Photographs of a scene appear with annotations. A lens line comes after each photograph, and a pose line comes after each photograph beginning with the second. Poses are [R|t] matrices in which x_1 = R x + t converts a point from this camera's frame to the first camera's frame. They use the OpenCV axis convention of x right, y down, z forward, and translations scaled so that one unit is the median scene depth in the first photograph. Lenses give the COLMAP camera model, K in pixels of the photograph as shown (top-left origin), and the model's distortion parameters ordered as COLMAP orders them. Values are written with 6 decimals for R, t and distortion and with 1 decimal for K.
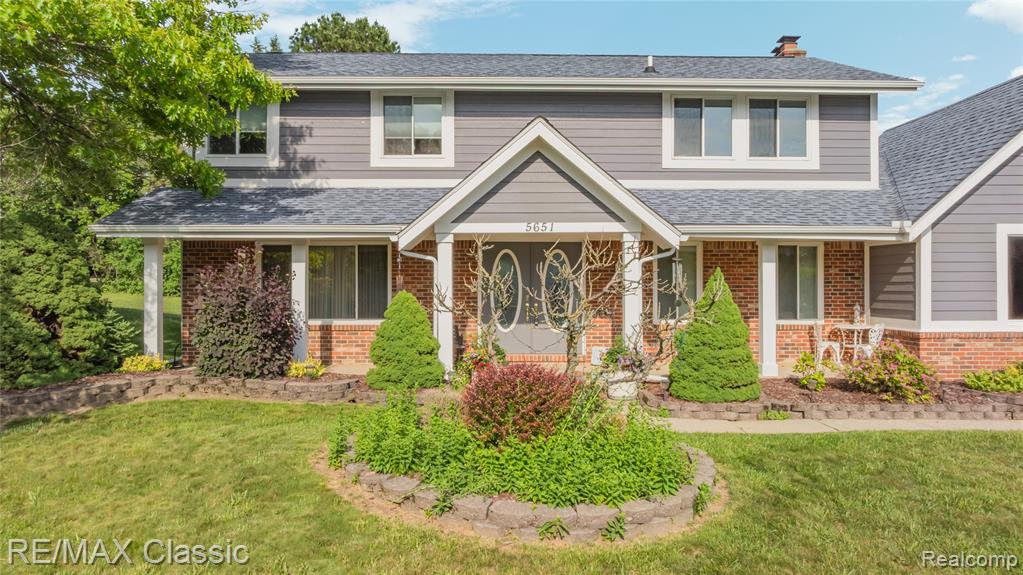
lens RADIAL K [[717.1, 0, 507.6], [0, 717.1, 286.5], [0, 0, 1]] dist [-0.040469, 0.032780]
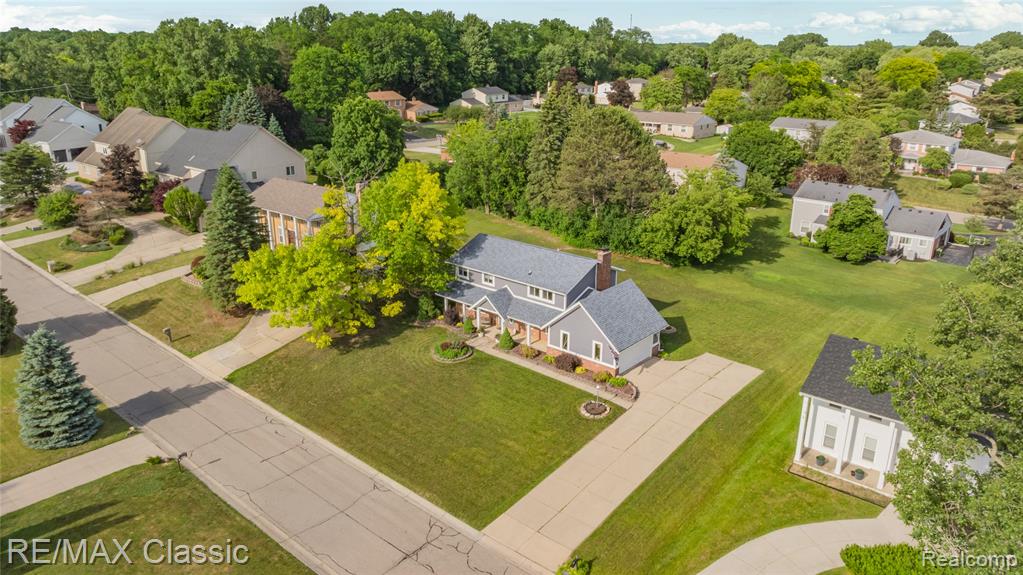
lens RADIAL K [[717.1, 0, 507.6], [0, 717.1, 286.5], [0, 0, 1]] dist [-0.040469, 0.032780]
pose [[0.741576, 0.217091, -0.634773, 3.628176], [-0.000077, 0.946222, 0.323517, -2.054232], [0.670869, -0.239863, 0.701713, -2.778463]]
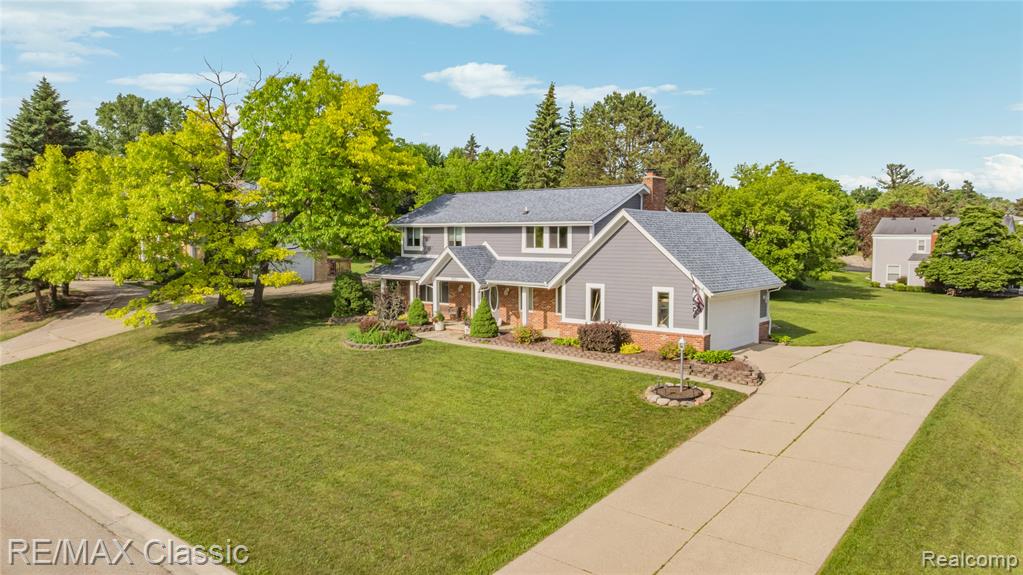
lens RADIAL K [[717.1, 0, 507.6], [0, 717.1, 286.5], [0, 0, 1]] dist [-0.040469, 0.032780]
pose [[0.751235, 0.046455, -0.658398, 2.262449], [0.000821, 0.997454, 0.071315, -0.270471], [0.660034, -0.054115, 0.749284, -1.199563]]
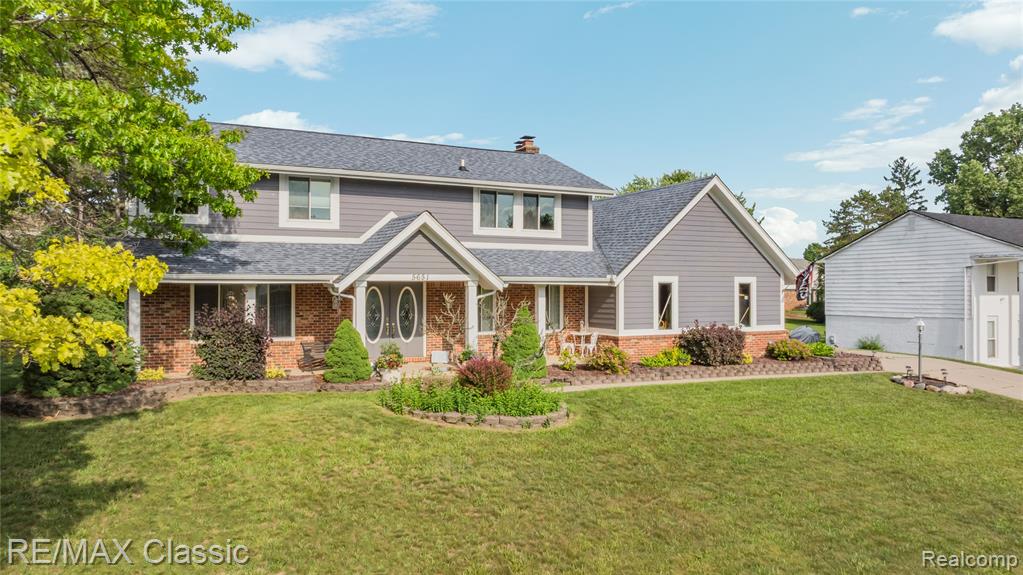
lens RADIAL K [[721.6, 0, 511.5], [0, 721.6, 287.5], [0, 0, 1]] dist [-0.042798, 0.058459]
pose [[0.898554, 0.001752, 0.438859, -0.466761], [0.000389, 0.999988, -0.004789, -0.050844], [-0.438862, 0.004474, 0.898543, -0.523065]]
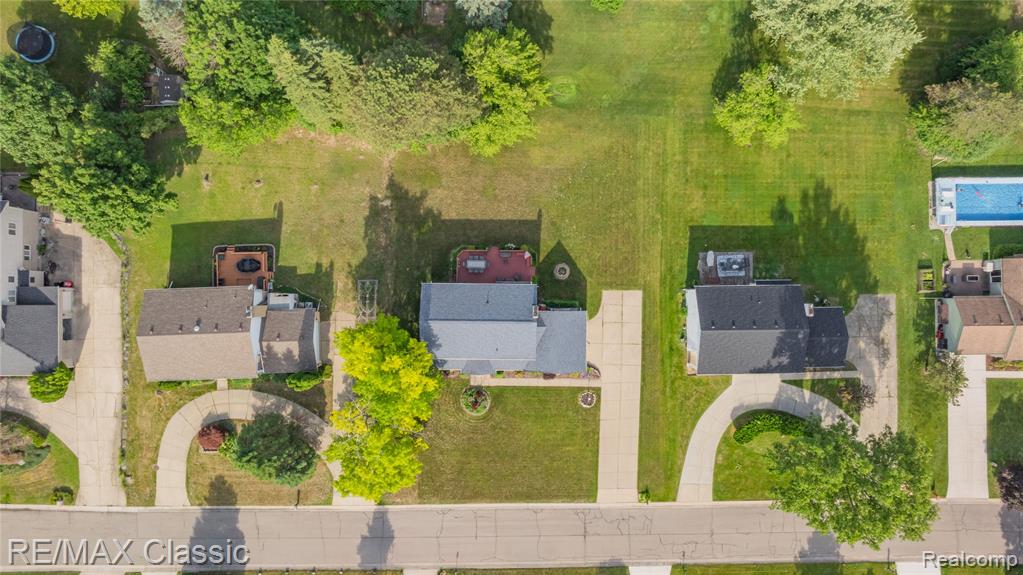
lens RADIAL K [[721.6, 0, 511.5], [0, 721.6, 287.5], [0, 0, 1]] dist [-0.042798, 0.058459]
pose [[0.999622, 0.027466, -0.000893, 0.392471], [0.000236, 0.023914, 0.999714, -8.083118], [0.027479, -0.999337, 0.023899, 1.704538]]
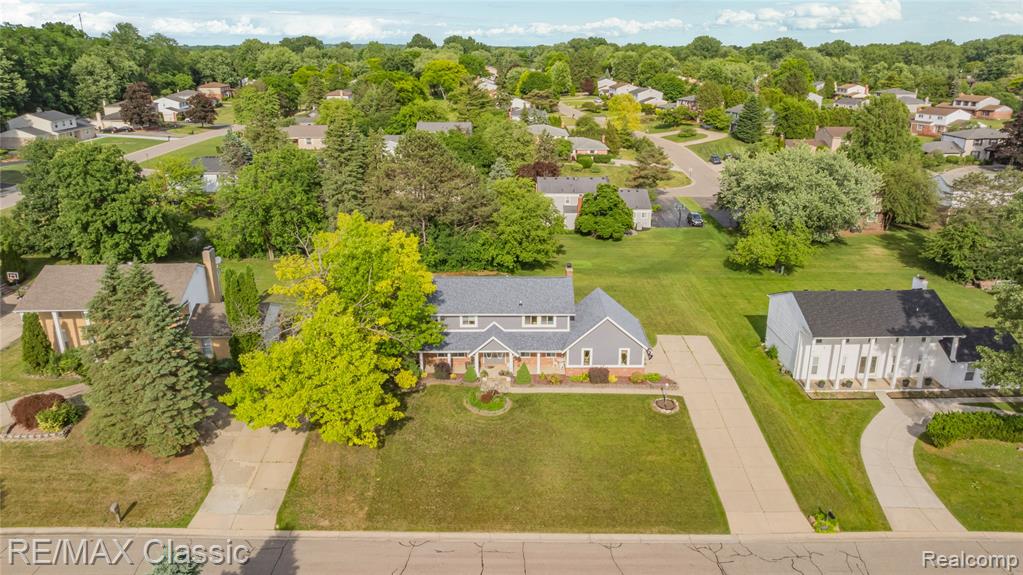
lens RADIAL K [[721.6, 0, 511.5], [0, 721.6, 287.5], [0, 0, 1]] dist [-0.042798, 0.058459]
pose [[0.999823, 0.003124, -0.018561, 0.274571], [0.003058, 0.946073, 0.323939, -2.289242], [0.018572, -0.323938, 0.945896, -3.988657]]
